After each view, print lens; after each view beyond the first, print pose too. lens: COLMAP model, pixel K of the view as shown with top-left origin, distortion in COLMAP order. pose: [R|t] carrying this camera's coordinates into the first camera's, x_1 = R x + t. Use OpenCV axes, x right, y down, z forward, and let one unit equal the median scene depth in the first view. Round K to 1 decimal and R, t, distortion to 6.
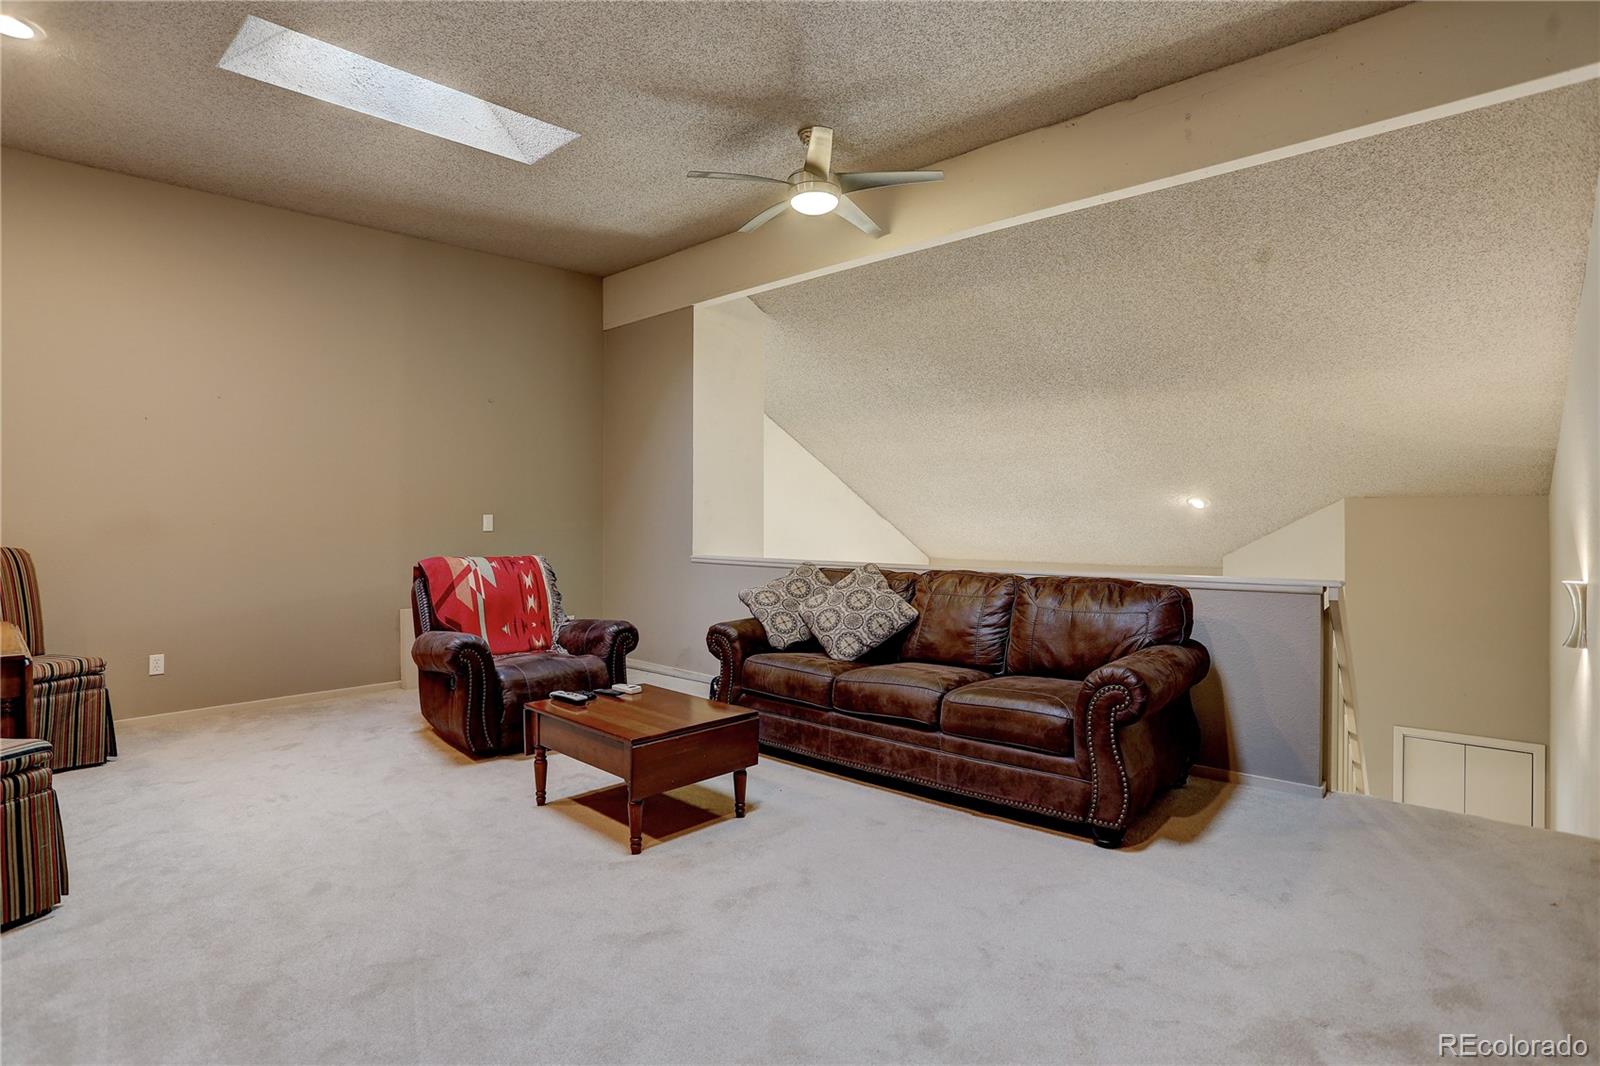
lens RADIAL K [[778.7, 0, 795.4], [0, 778.7, 527.1], [0, 0, 1]] dist [-0.038764, 0.008380]
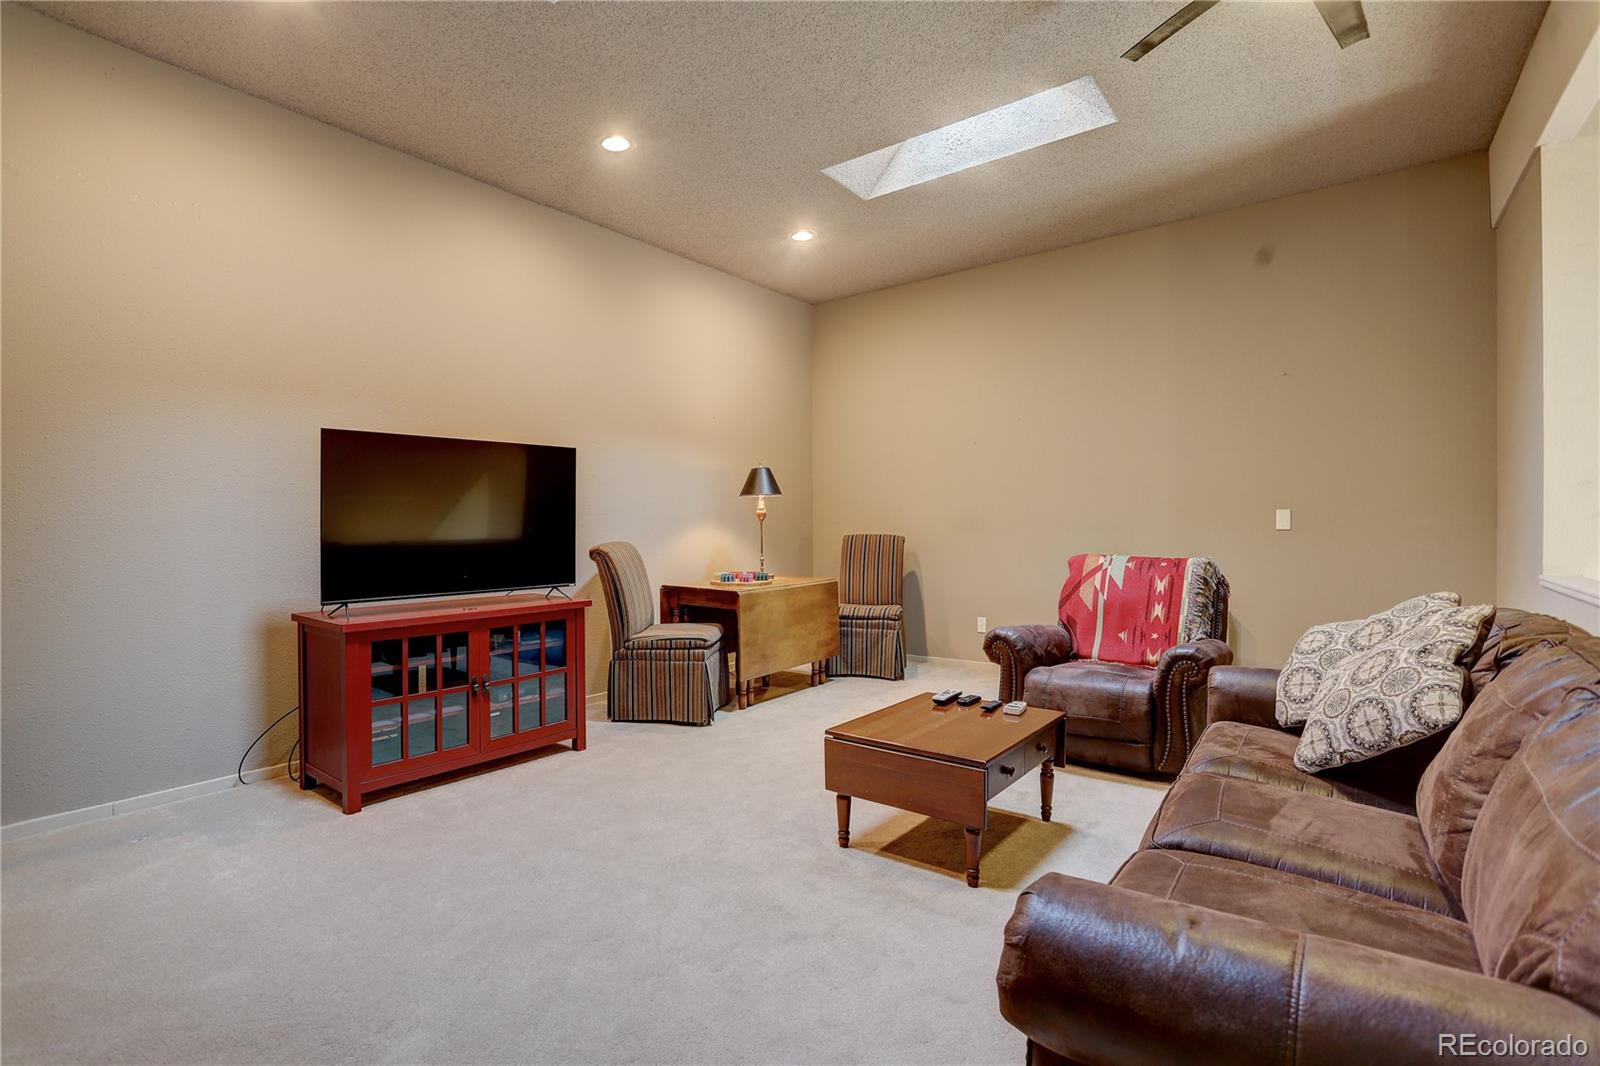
lens RADIAL K [[778.7, 0, 794.8], [0, 778.7, 532.3], [0, 0, 1]] dist [-0.038764, 0.008380]
pose [[0.117684, 0.014269, -0.992949, 0.496147], [-0.003845, 0.999896, 0.013914, -0.002195], [0.993044, 0.002181, 0.117727, 0.512188]]
